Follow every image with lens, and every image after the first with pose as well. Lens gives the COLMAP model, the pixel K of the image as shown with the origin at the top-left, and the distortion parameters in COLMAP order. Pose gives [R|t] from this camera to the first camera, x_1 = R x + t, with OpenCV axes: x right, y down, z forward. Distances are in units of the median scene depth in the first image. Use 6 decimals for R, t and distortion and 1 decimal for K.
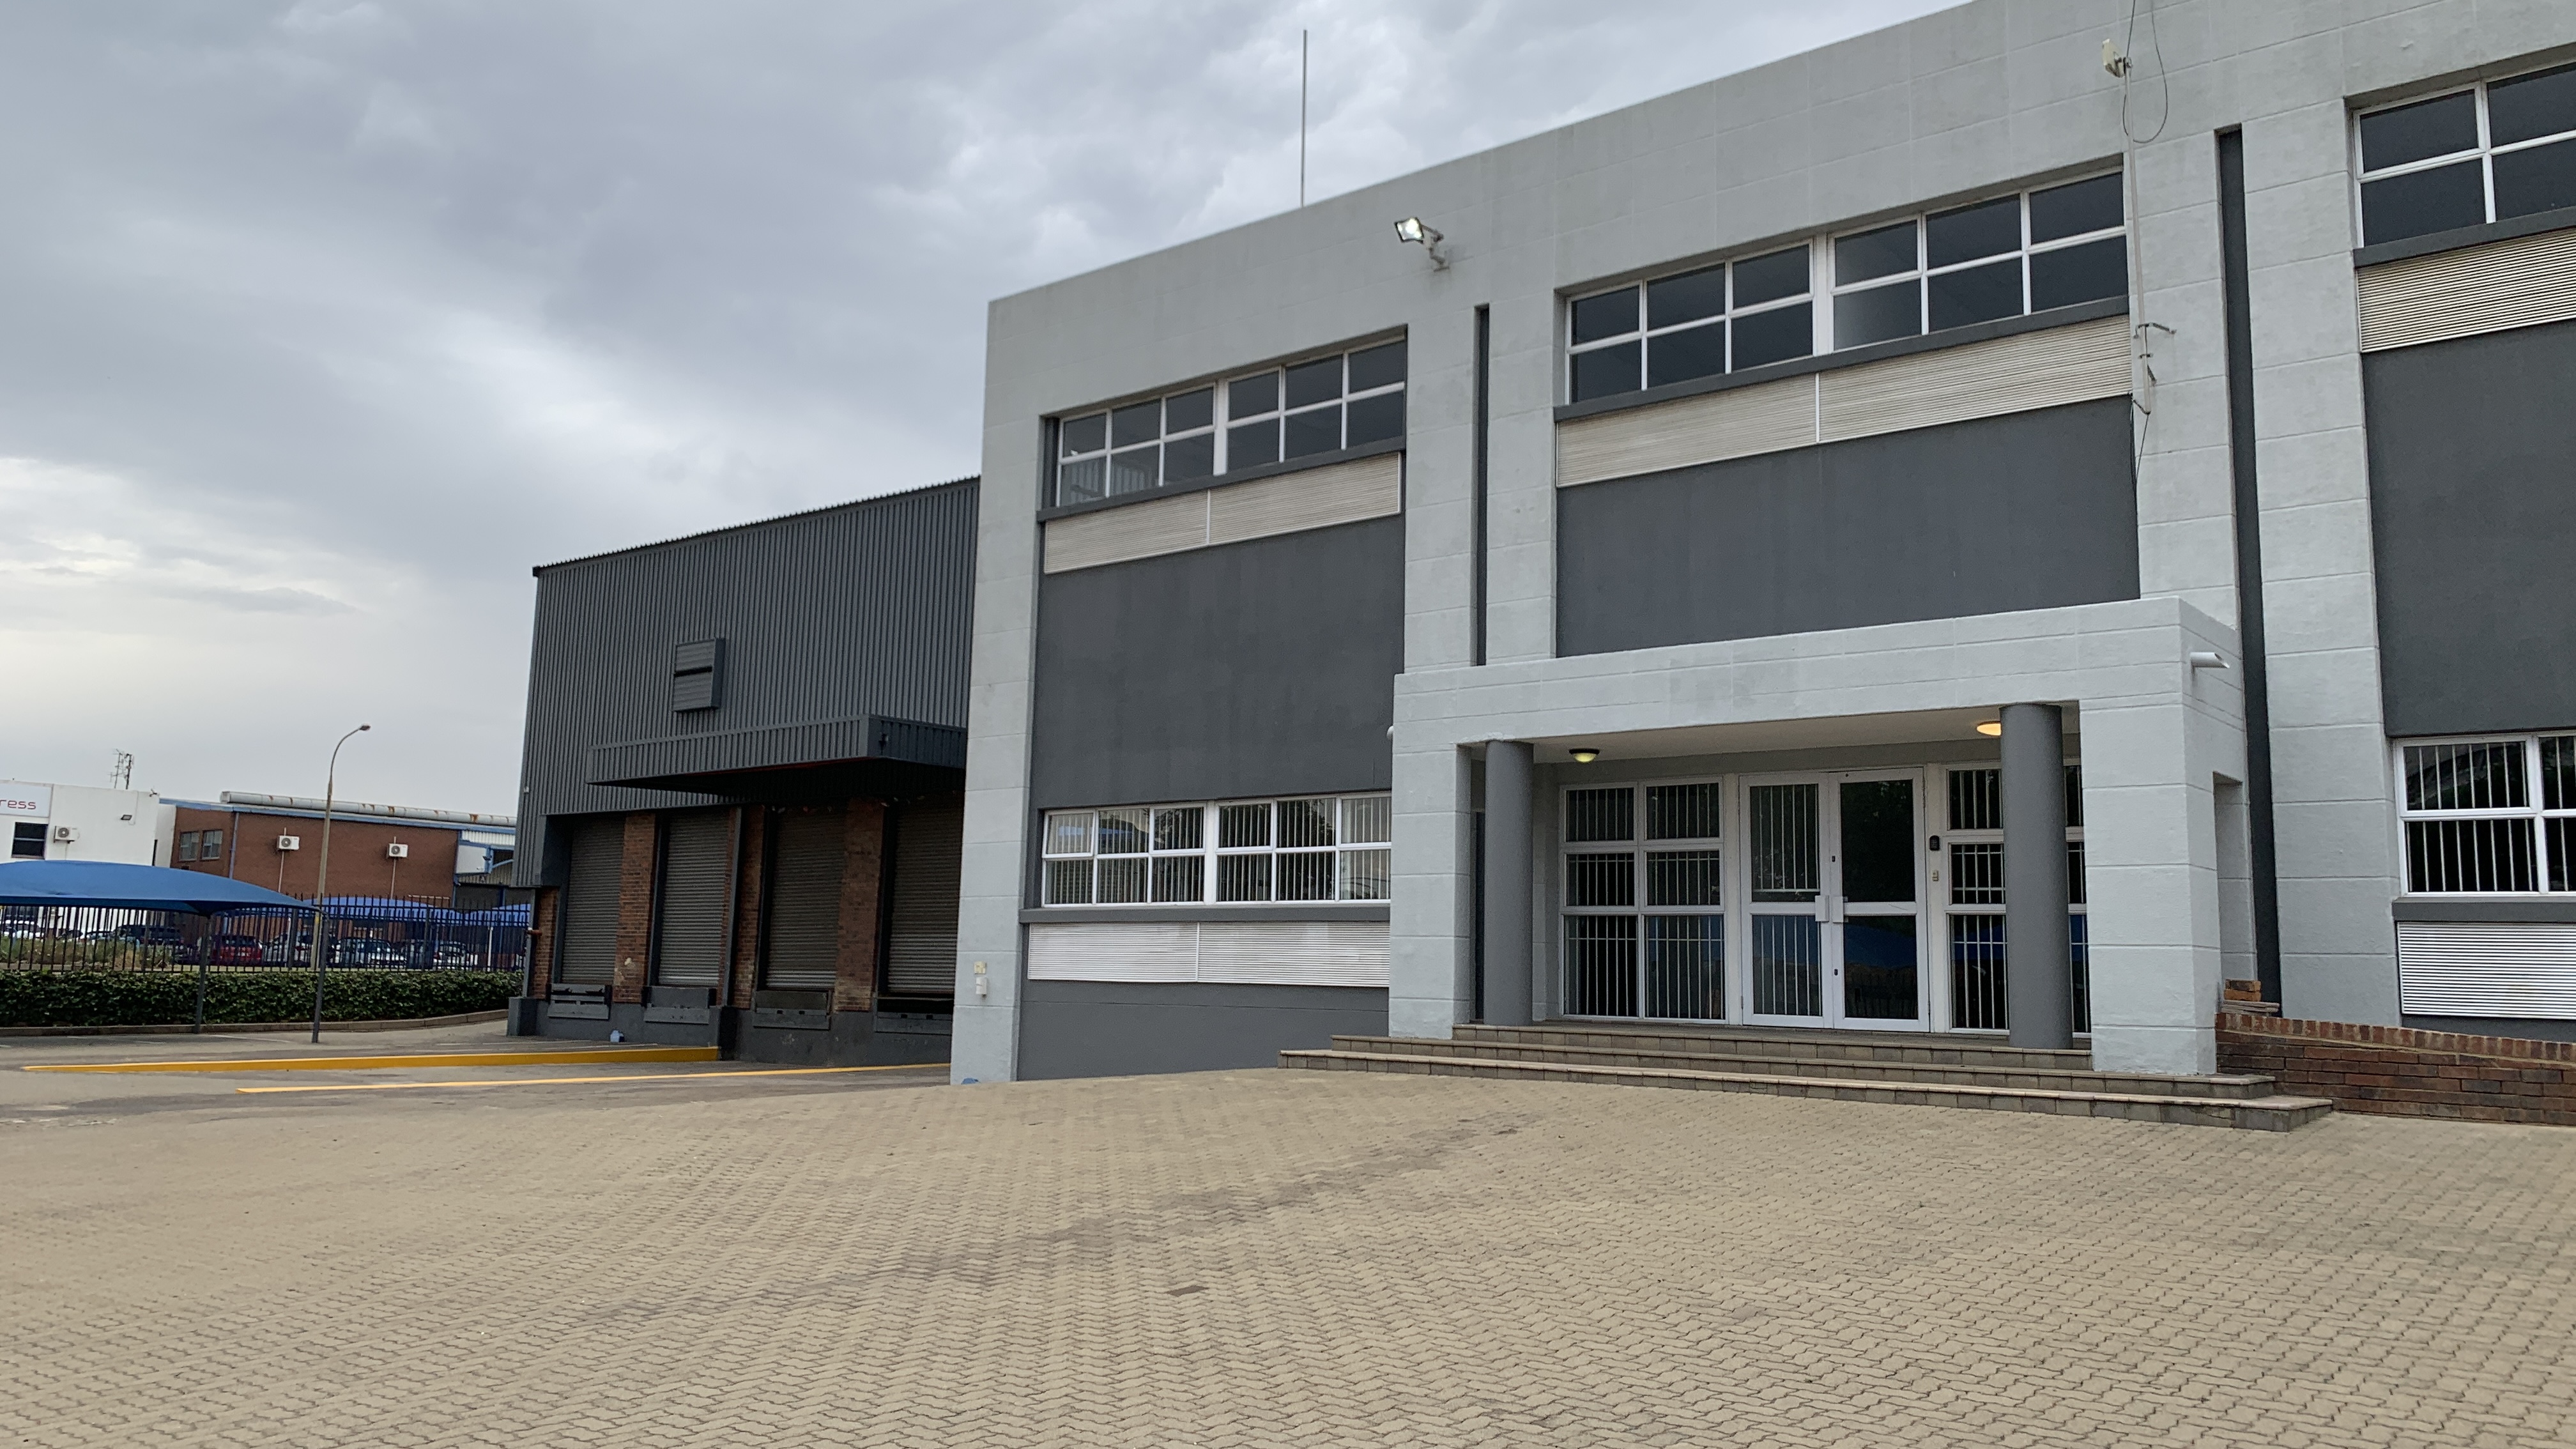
lens RADIAL K [[1947.1, 0, 1285.7], [0, 1947.1, 715.5], [0, 0, 1]] dist [0.039441, -0.037670]
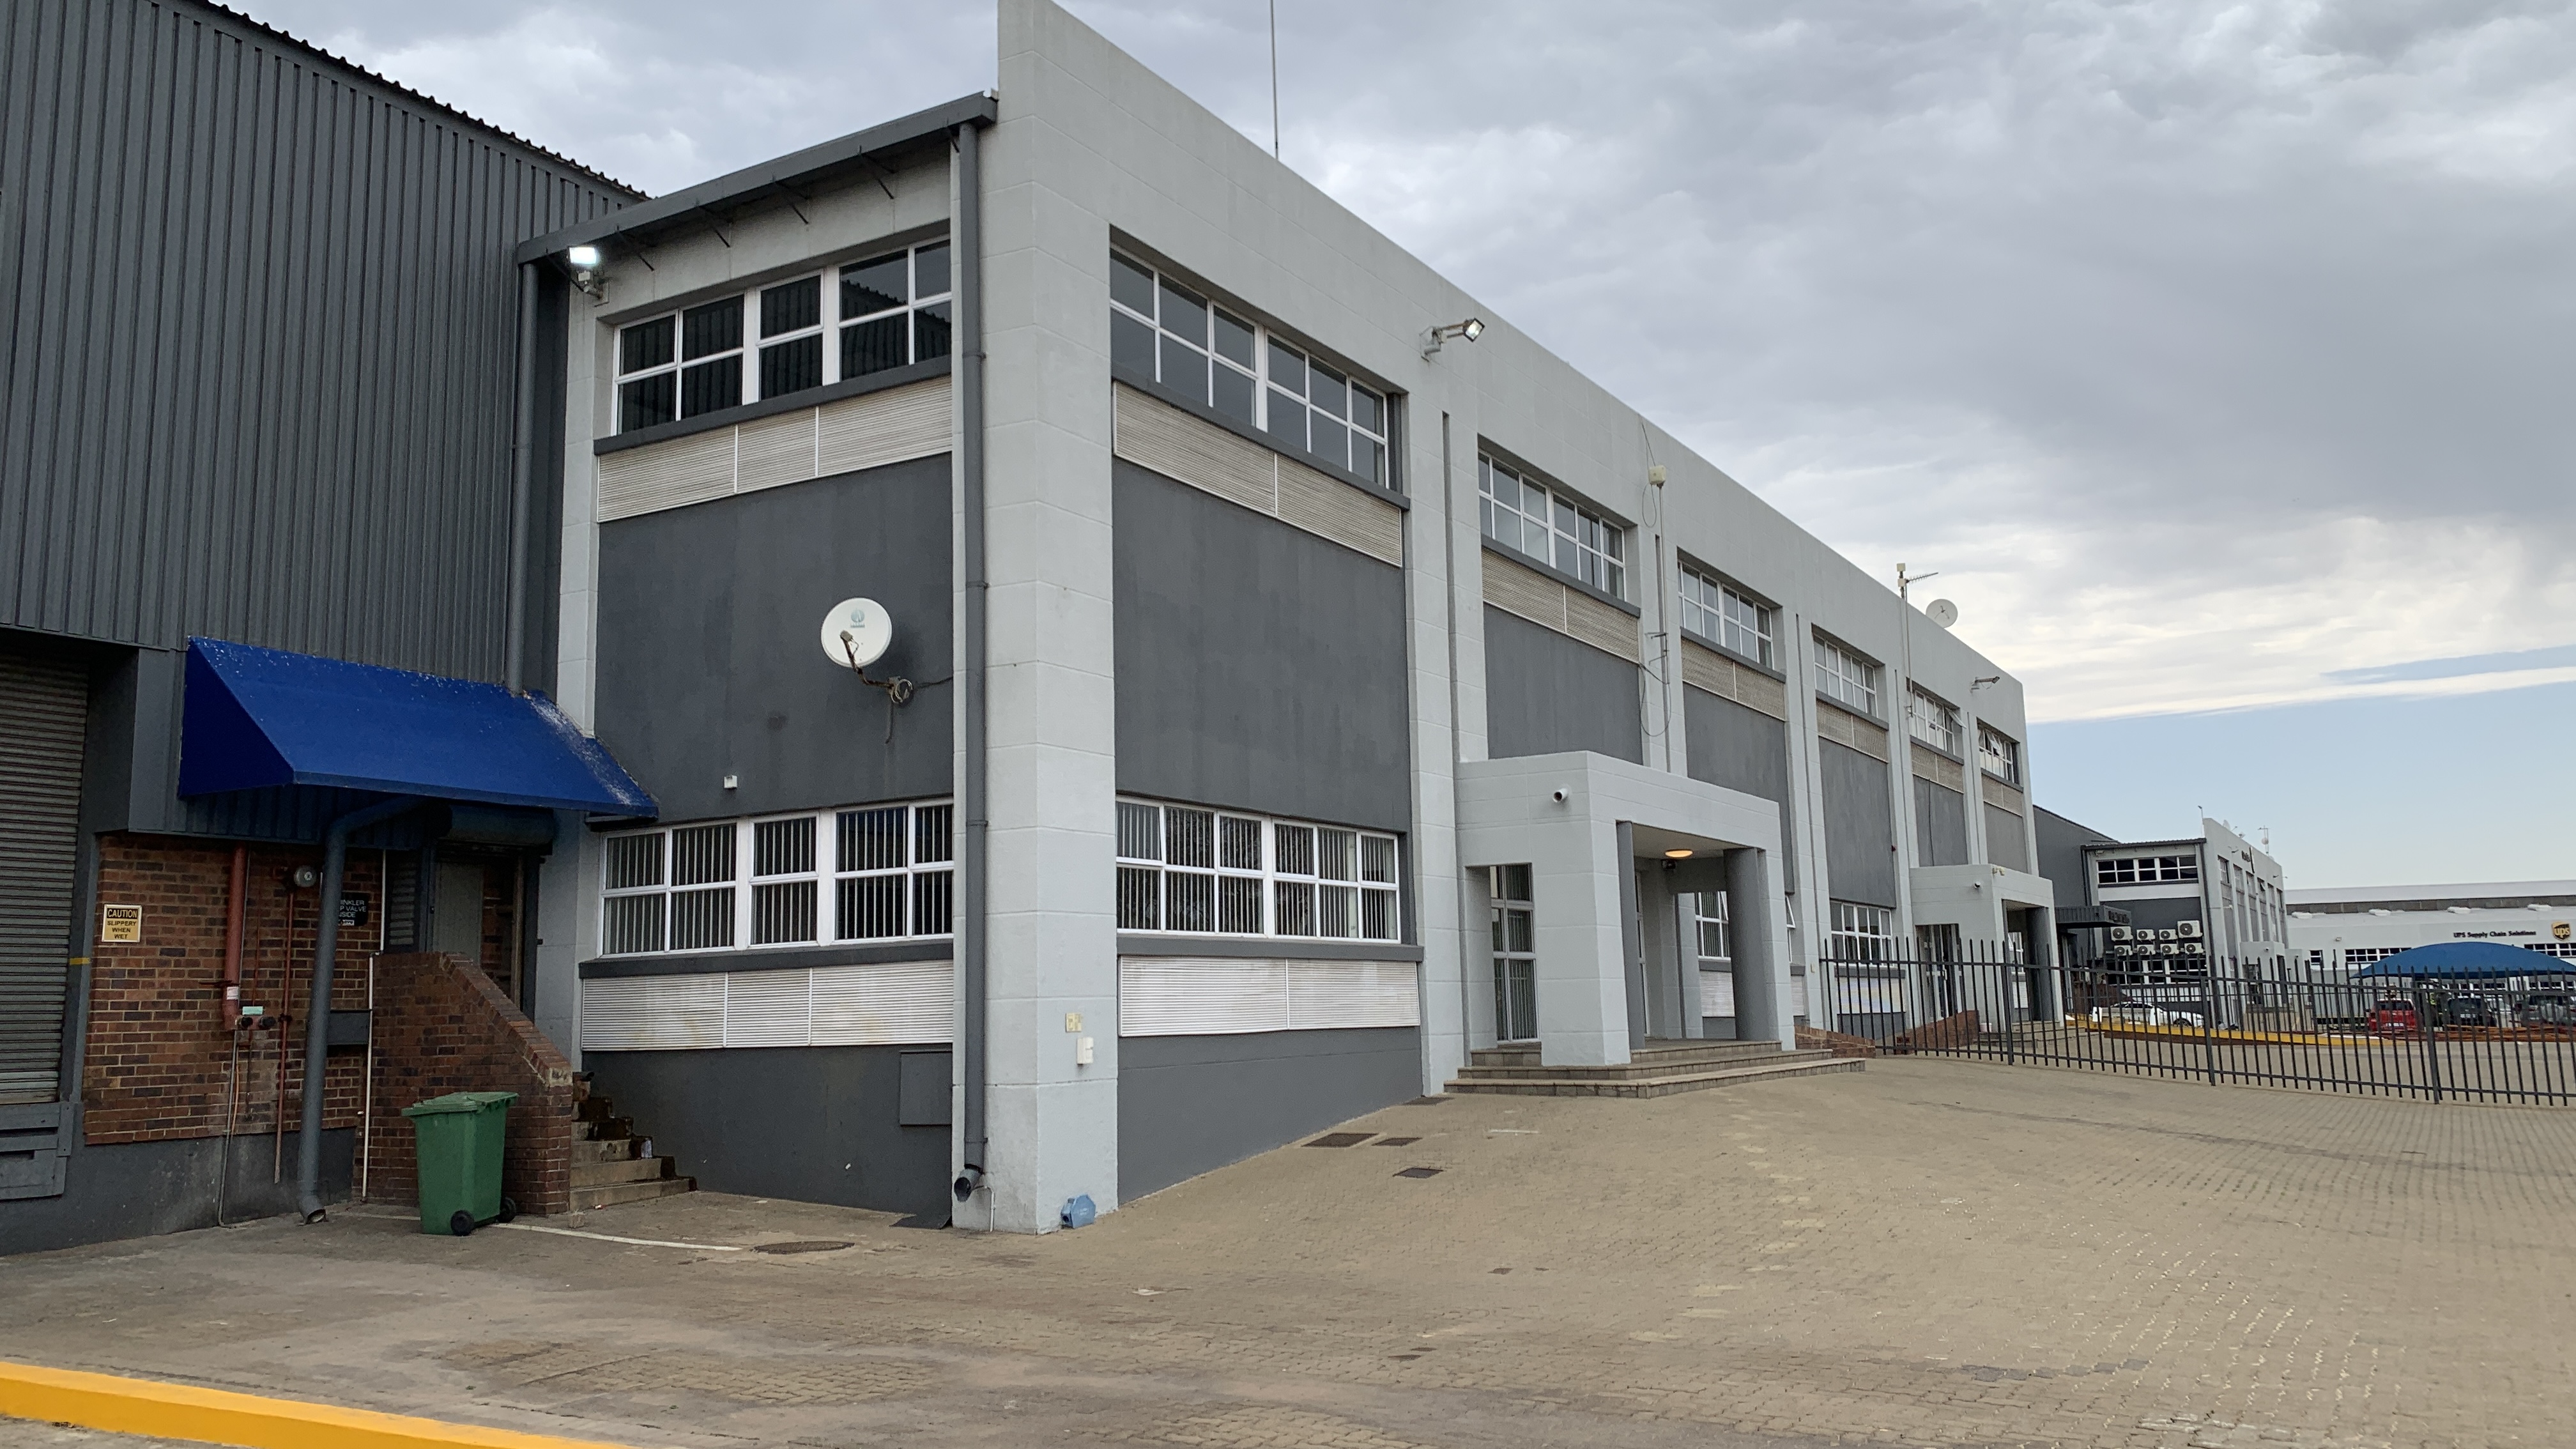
lens RADIAL K [[1960.9, 0, 1281.1], [0, 1960.9, 700.8], [0, 0, 1]] dist [0.072629, -0.085760]
pose [[-0.139776, 0.132182, 0.981321, -0.826955], [-0.123128, 0.981038, -0.149681, 0.113900], [-0.982498, -0.141749, -0.120850, 1.028461]]
